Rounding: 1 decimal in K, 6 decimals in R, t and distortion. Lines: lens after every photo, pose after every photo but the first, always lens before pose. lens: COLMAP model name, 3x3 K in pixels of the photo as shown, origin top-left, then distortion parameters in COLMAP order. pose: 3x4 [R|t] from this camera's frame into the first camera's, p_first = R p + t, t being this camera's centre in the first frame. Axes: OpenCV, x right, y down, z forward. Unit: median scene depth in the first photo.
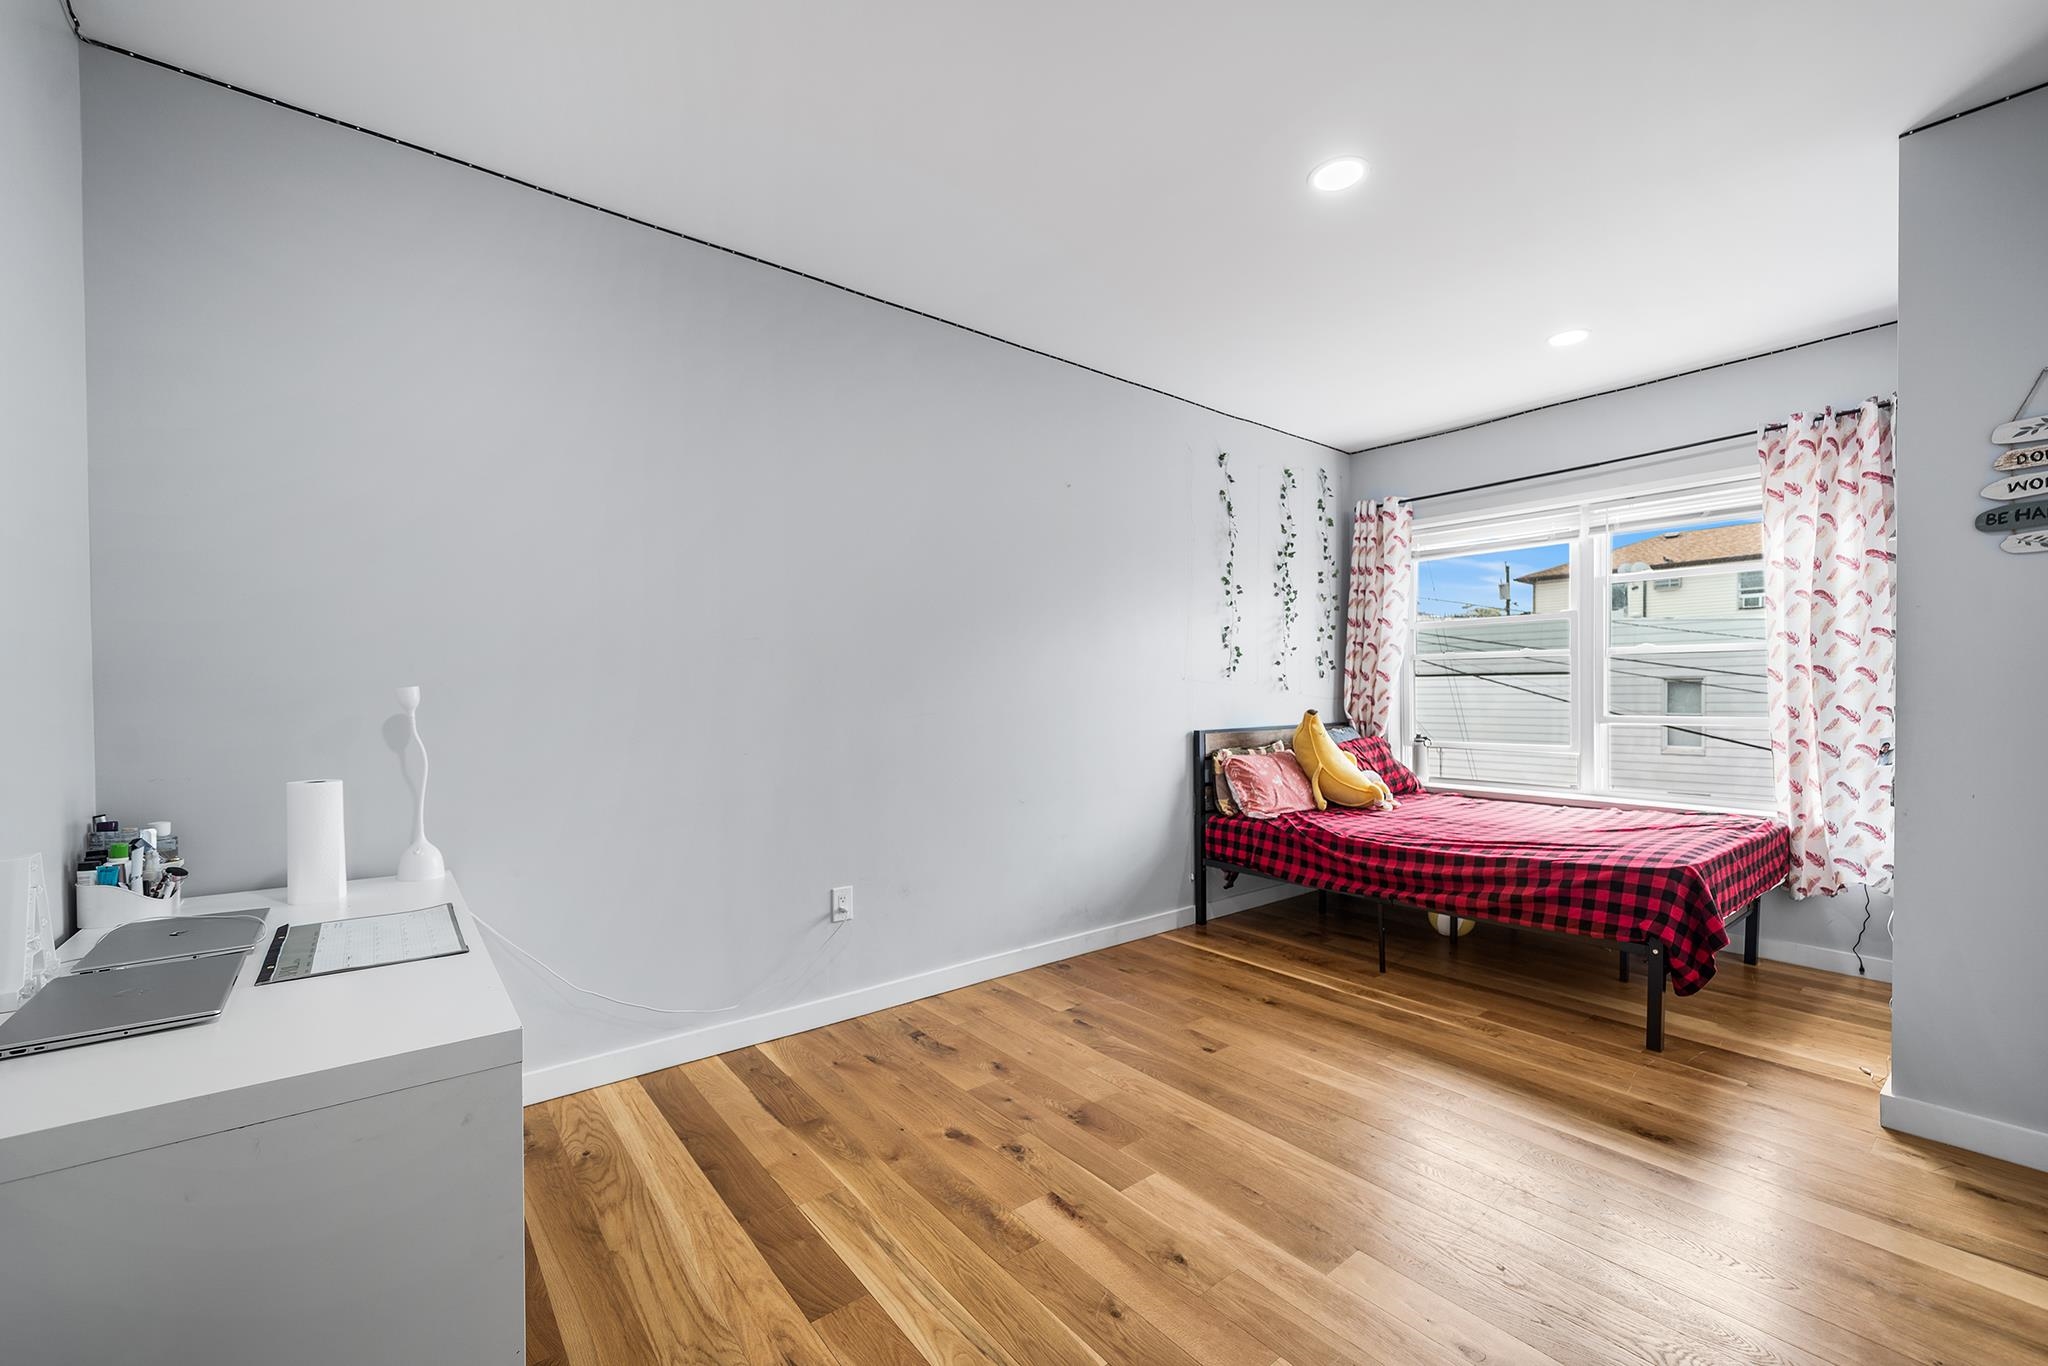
lens RADIAL K [[826.3, 0, 1022.0], [0, 826.3, 707.4], [0, 0, 1]] dist [0.000805, 0.000158]
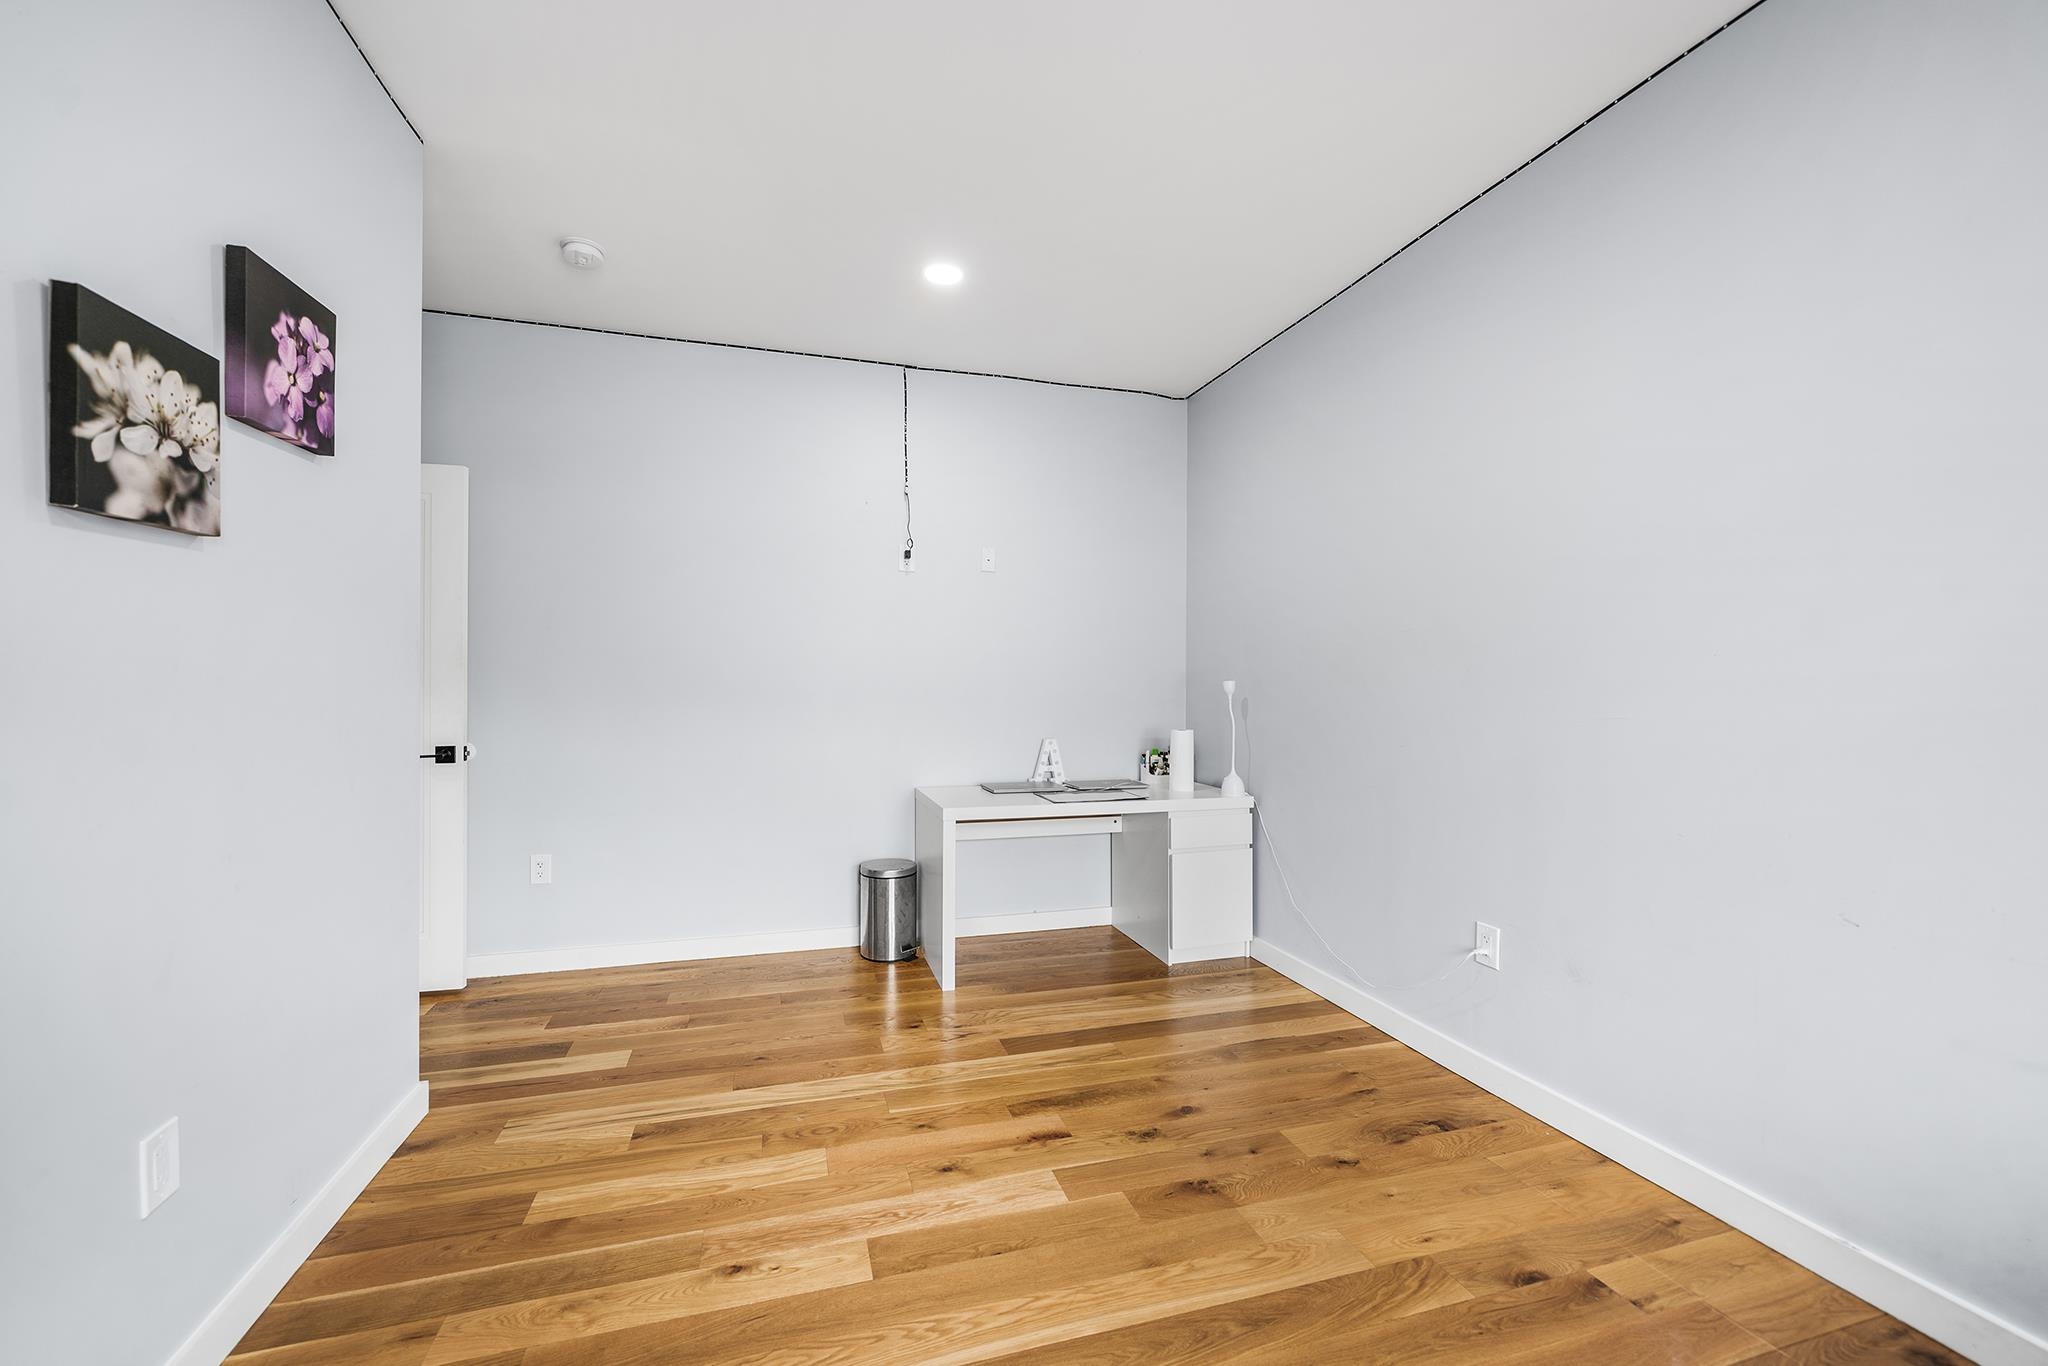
lens RADIAL K [[836.8, 0, 1026.0], [0, 836.8, 675.9], [0, 0, 1]] dist [-0.000167, -0.000023]
pose [[-0.373177, -0.009202, -0.927715, 0.611827], [-0.017295, 0.999846, -0.002960, -0.014397], [0.927599, 0.014940, -0.373278, 0.749821]]
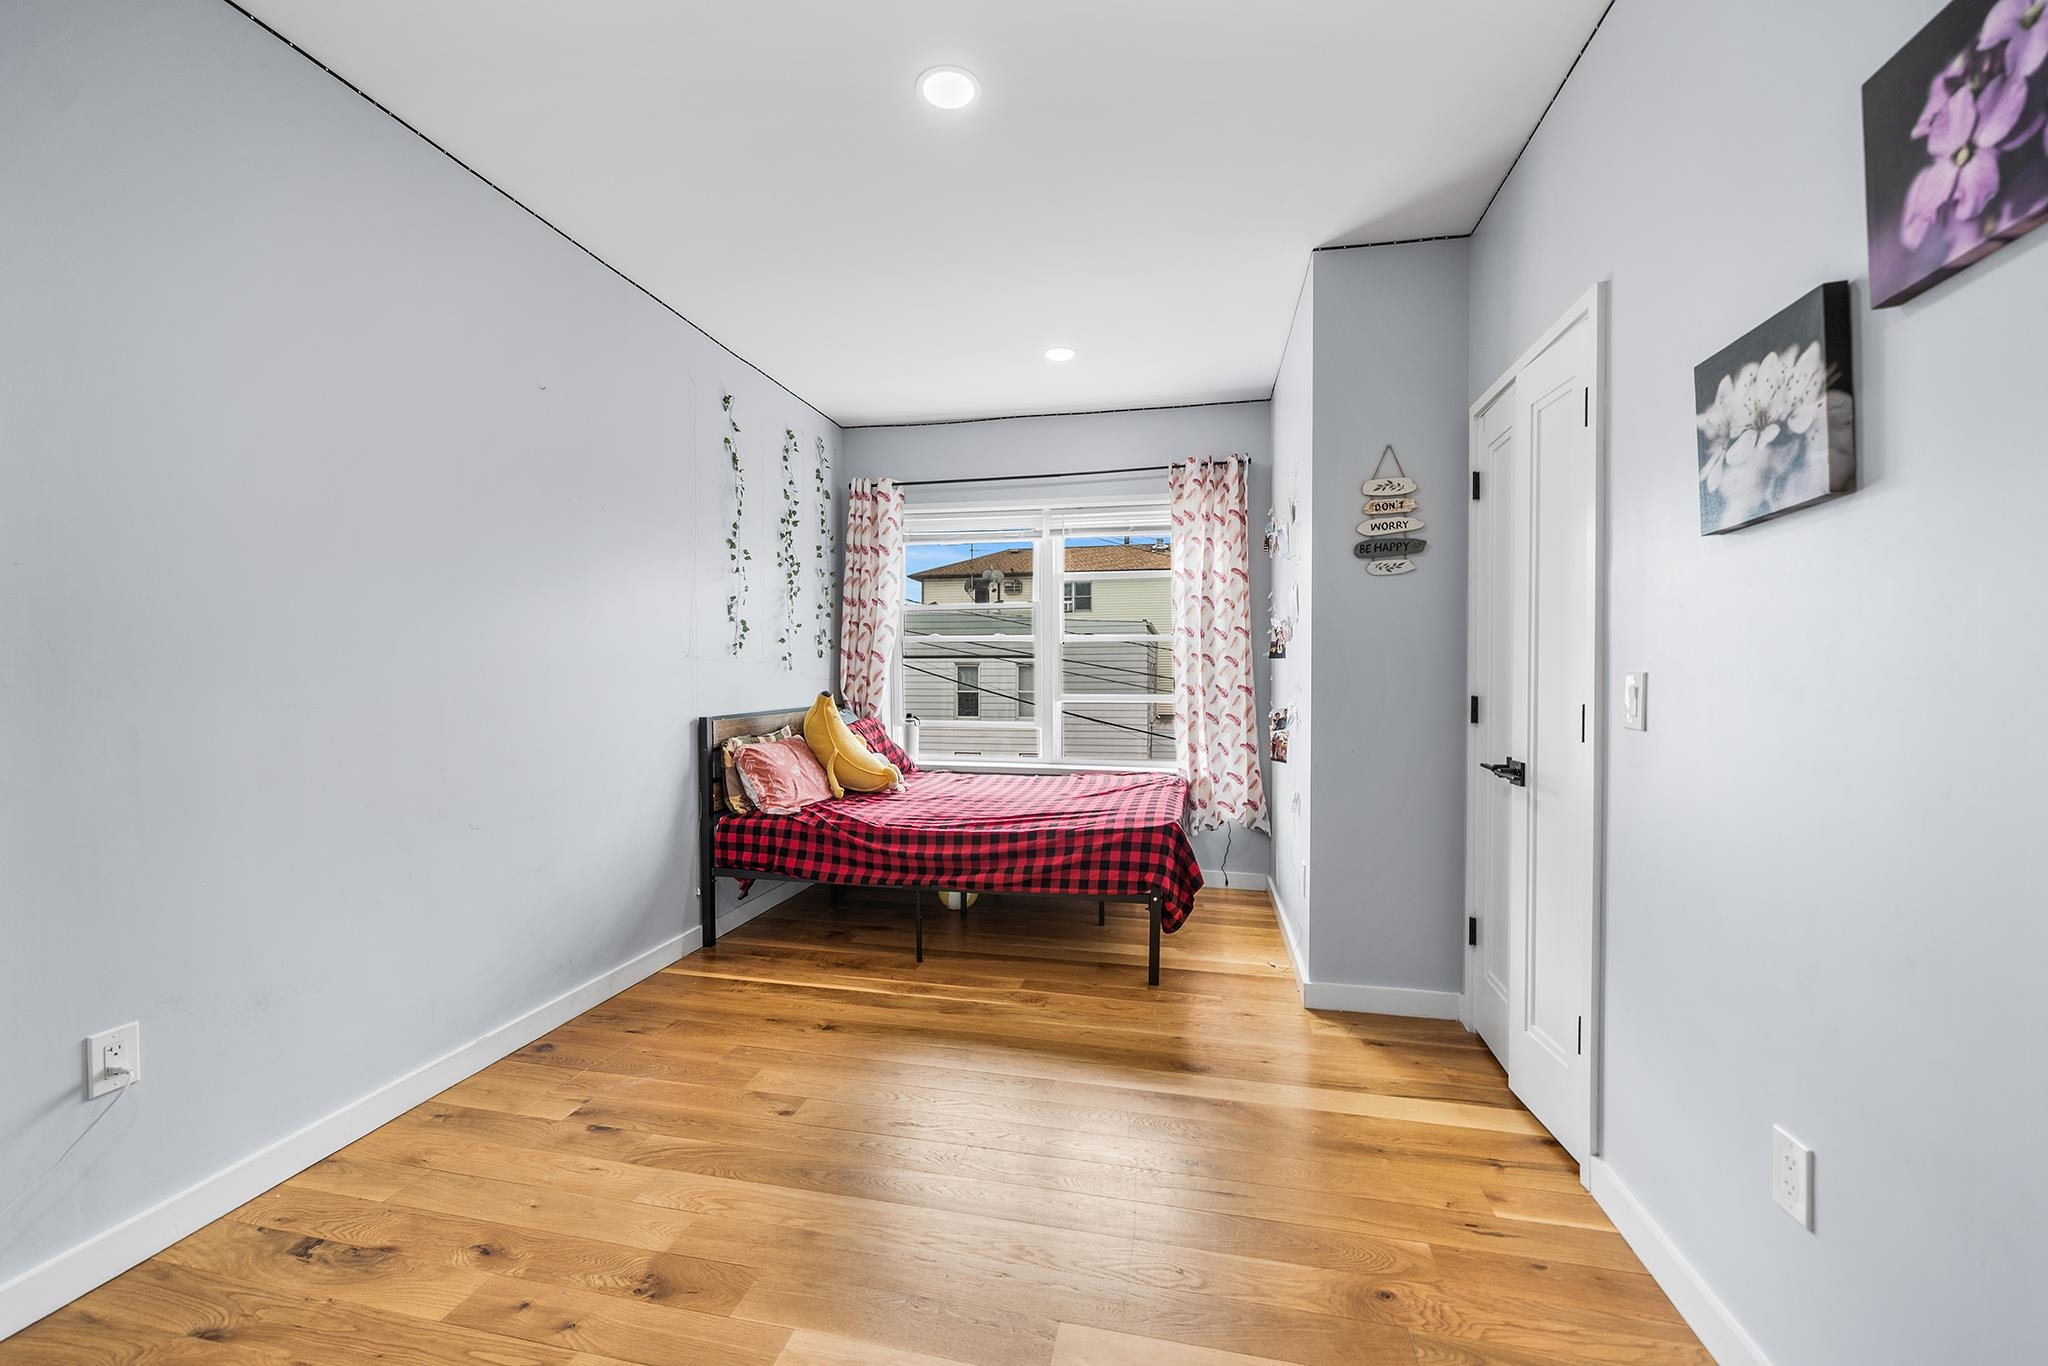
lens RADIAL K [[821.8, 0, 1016.0], [0, 821.8, 687.5], [0, 0, 1]] dist [-0.000743, -0.000081]
pose [[0.778843, -0.005977, 0.627191, -0.078815], [0.006480, 0.999978, 0.001483, -0.001890], [-0.627186, 0.002909, 0.778864, 0.179282]]
